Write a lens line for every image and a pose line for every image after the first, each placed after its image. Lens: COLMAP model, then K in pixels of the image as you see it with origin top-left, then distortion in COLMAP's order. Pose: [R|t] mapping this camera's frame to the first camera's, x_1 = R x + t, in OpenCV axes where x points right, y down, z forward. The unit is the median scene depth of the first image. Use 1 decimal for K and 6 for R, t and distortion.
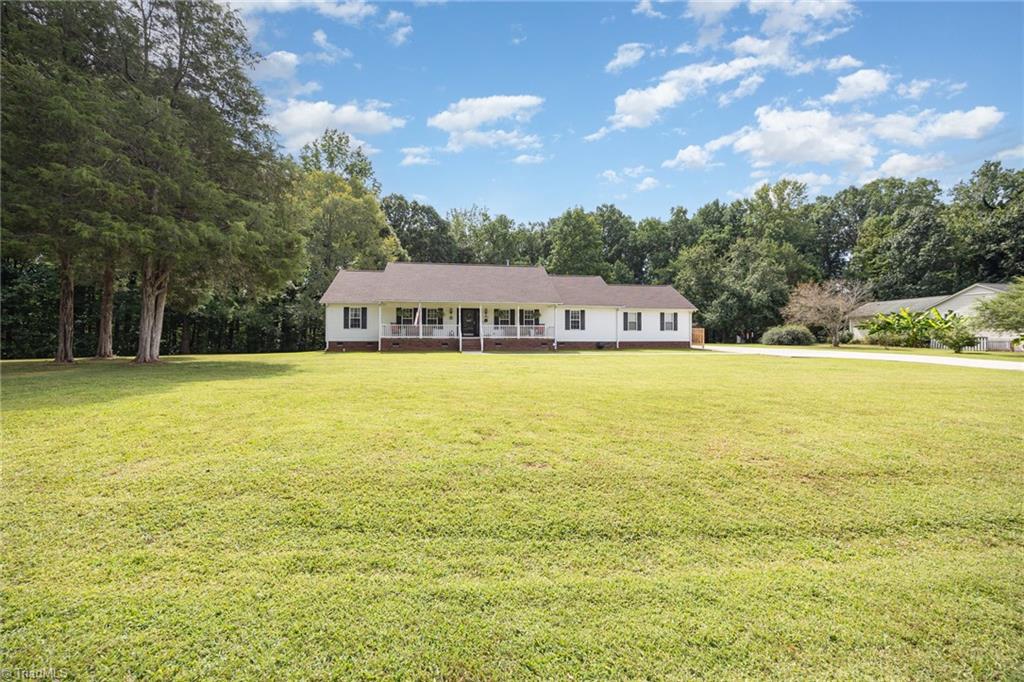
lens RADIAL K [[389.8, 0, 511.1], [0, 389.8, 341.8], [0, 0, 1]] dist [0.000671, -0.000002]
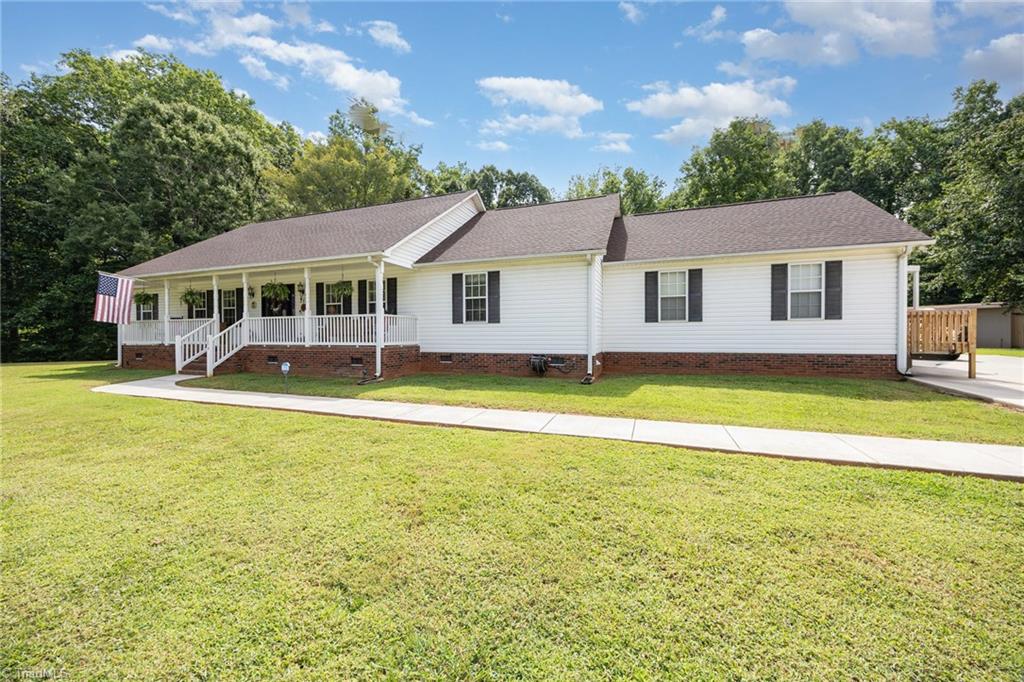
lens RADIAL K [[389.8, 0, 506.3], [0, 389.8, 340.0], [0, 0, 1]] dist [0.000671, -0.000002]
pose [[0.877661, 0.001683, -0.479278, 0.376610], [0.005795, 0.999883, 0.014123, -0.019090], [0.479246, -0.015172, 0.877549, 0.662729]]
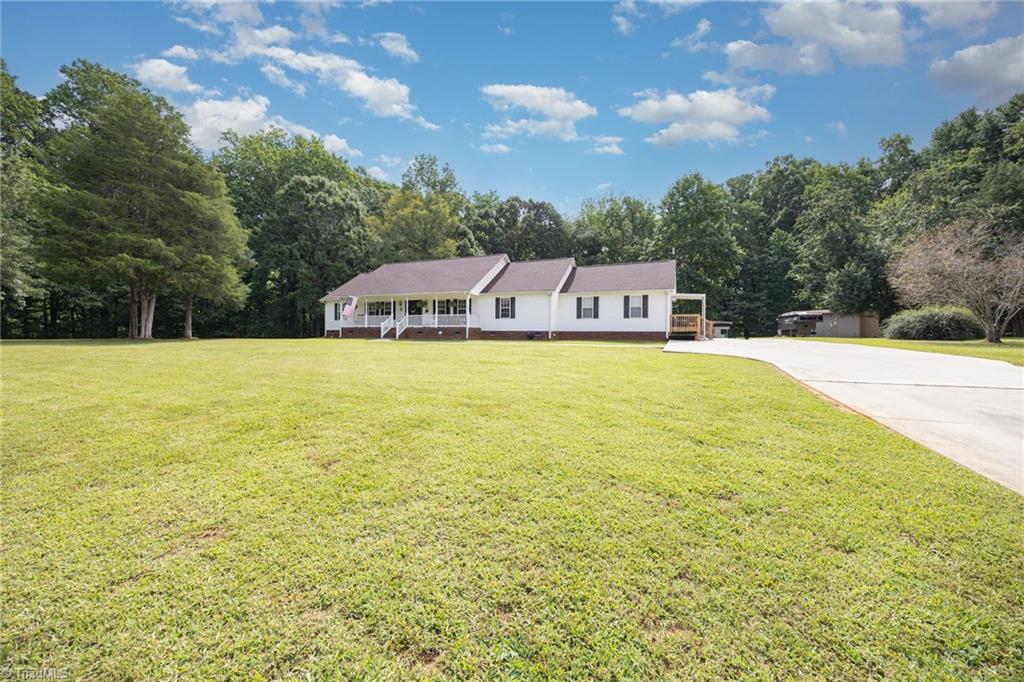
lens RADIAL K [[389.8, 0, 511.1], [0, 389.8, 338.5], [0, 0, 1]] dist [0.000671, -0.000002]
pose [[0.851636, 0.012372, -0.523988, 0.667421], [-0.005017, 0.999868, 0.015455, 0.002983], [0.524110, -0.010533, 0.851585, 0.198493]]
